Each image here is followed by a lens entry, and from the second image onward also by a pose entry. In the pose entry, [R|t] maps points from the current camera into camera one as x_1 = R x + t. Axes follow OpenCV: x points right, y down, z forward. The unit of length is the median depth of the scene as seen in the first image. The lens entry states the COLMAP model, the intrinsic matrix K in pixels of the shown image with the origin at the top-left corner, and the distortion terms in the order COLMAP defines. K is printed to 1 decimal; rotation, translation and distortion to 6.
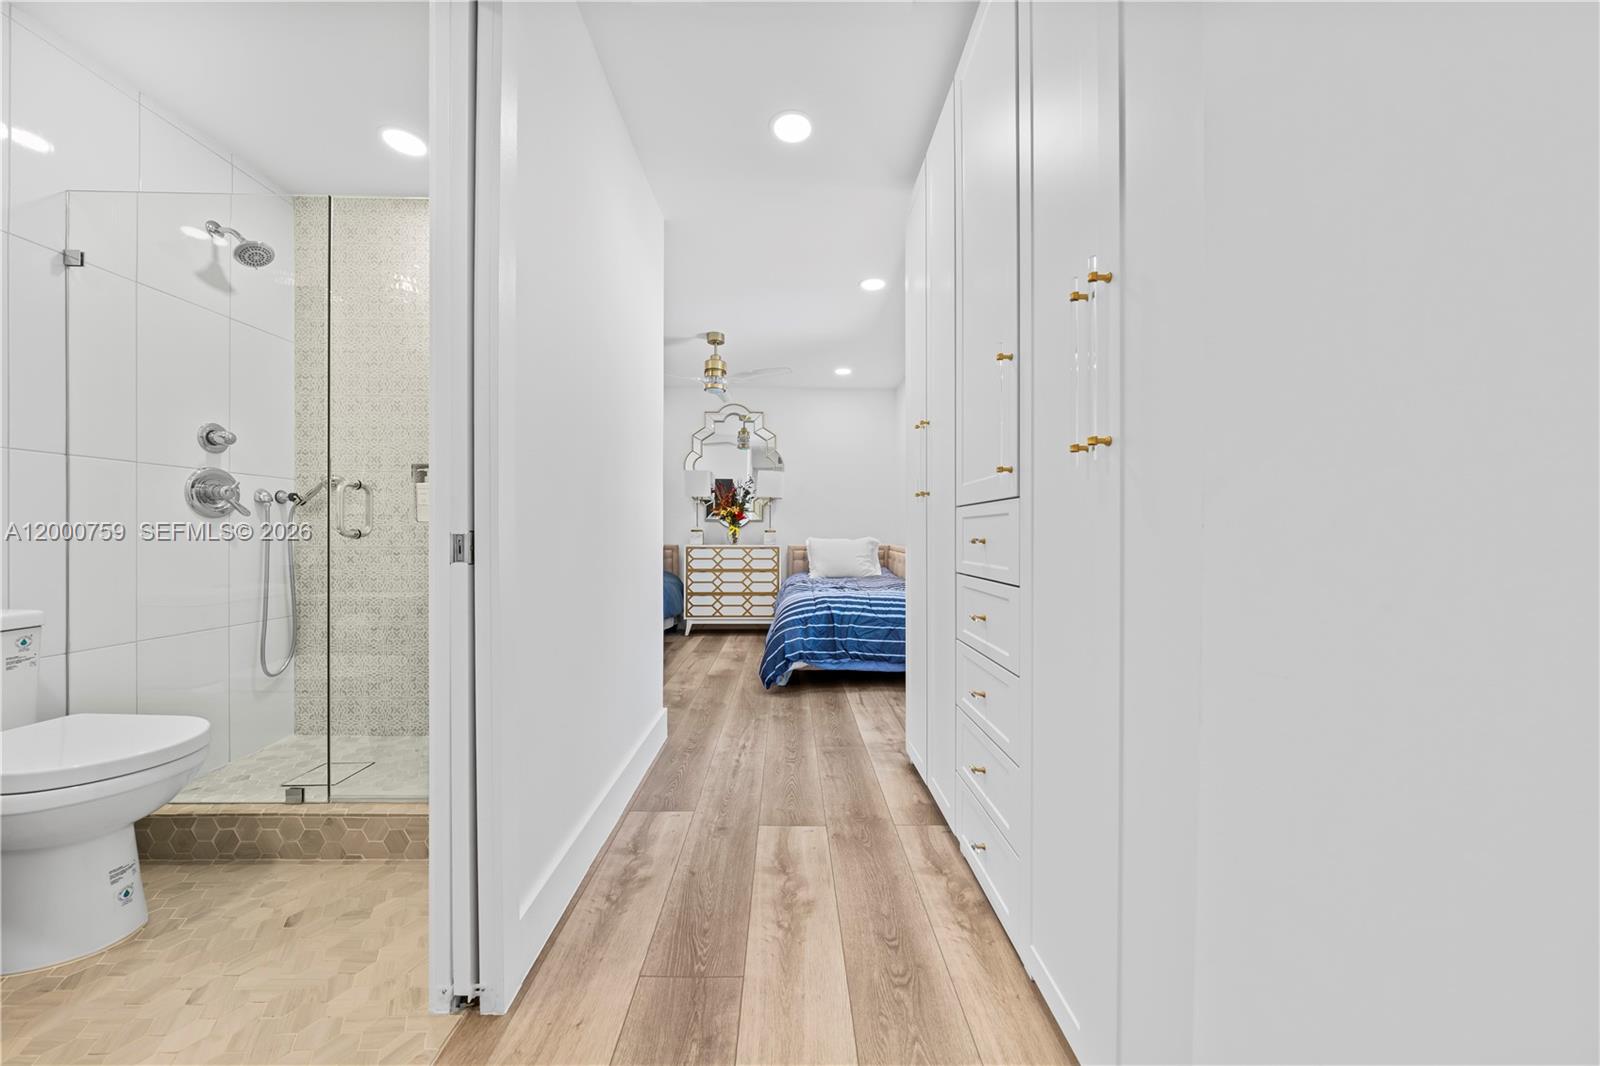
lens RADIAL K [[560.9, 0, 800.0], [0, 560.9, 533.0], [0, 0, 1]] dist [-0.000294, 0.000044]
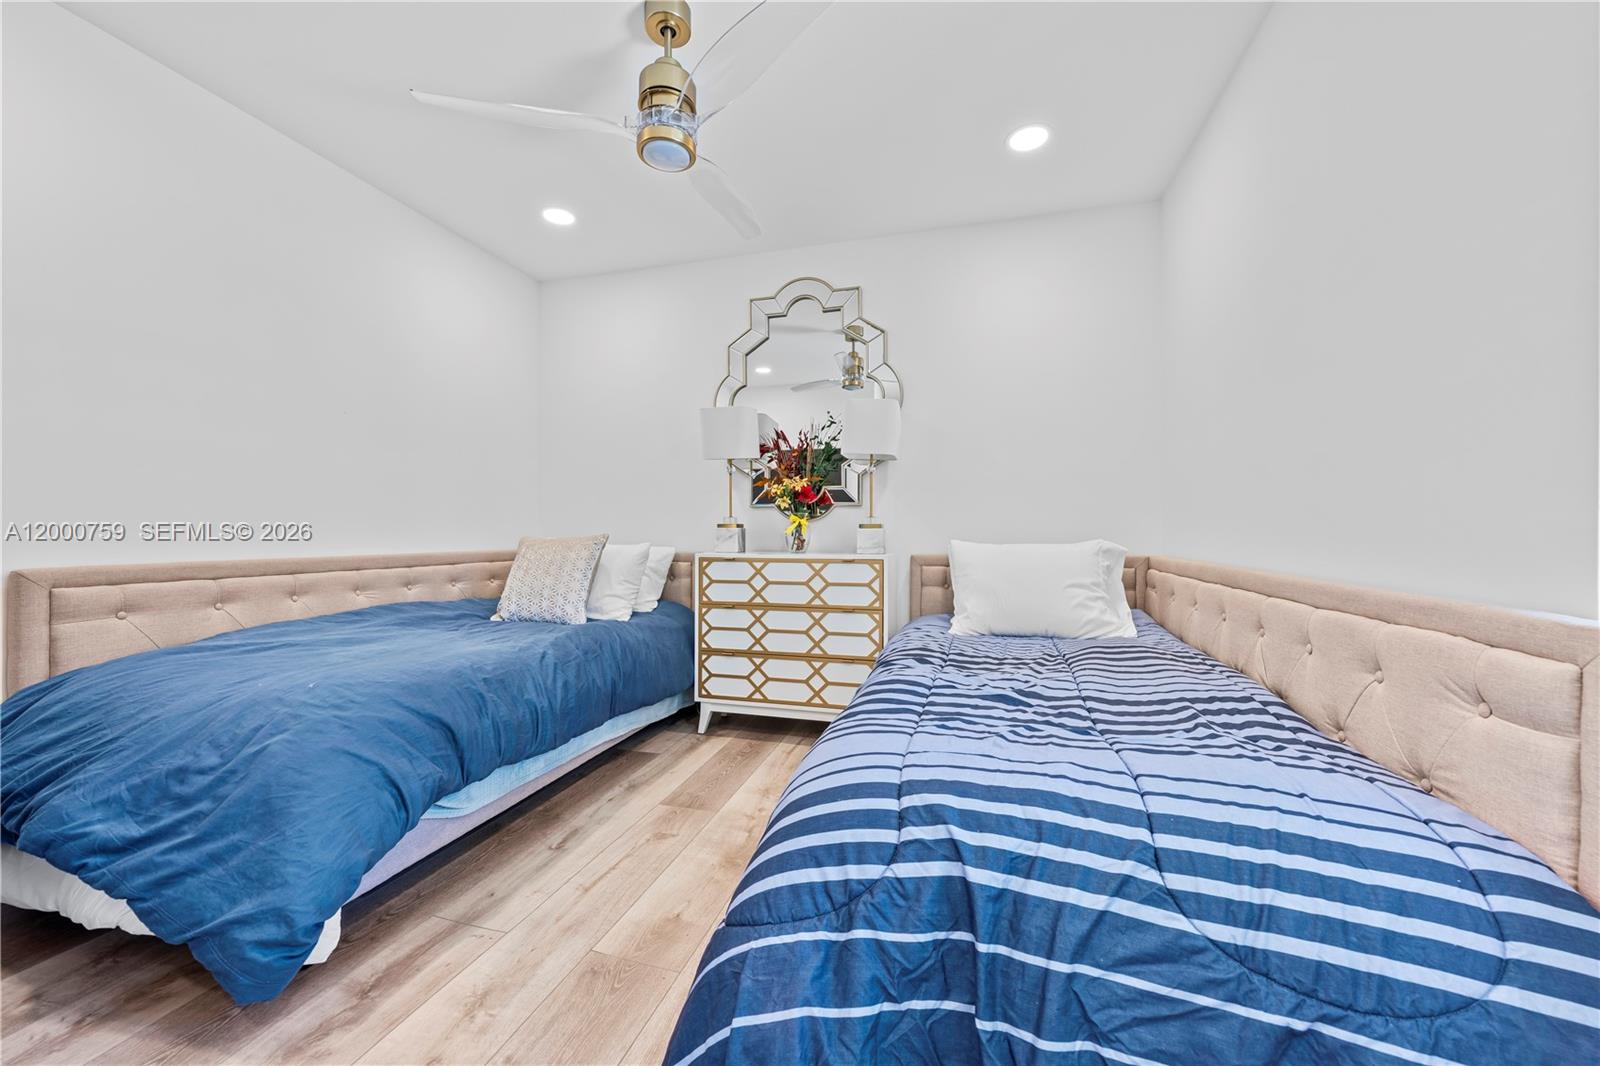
lens RADIAL K [[586.2, 0, 800.0], [0, 586.2, 533.0], [0, 0, 1]] dist [-0.000375, -0.000015]
pose [[0.951685, -0.002526, -0.307065, 0.045380], [0.002736, 0.999996, 0.000253, 0.002760], [0.307063, -0.001080, 0.951689, 0.524058]]
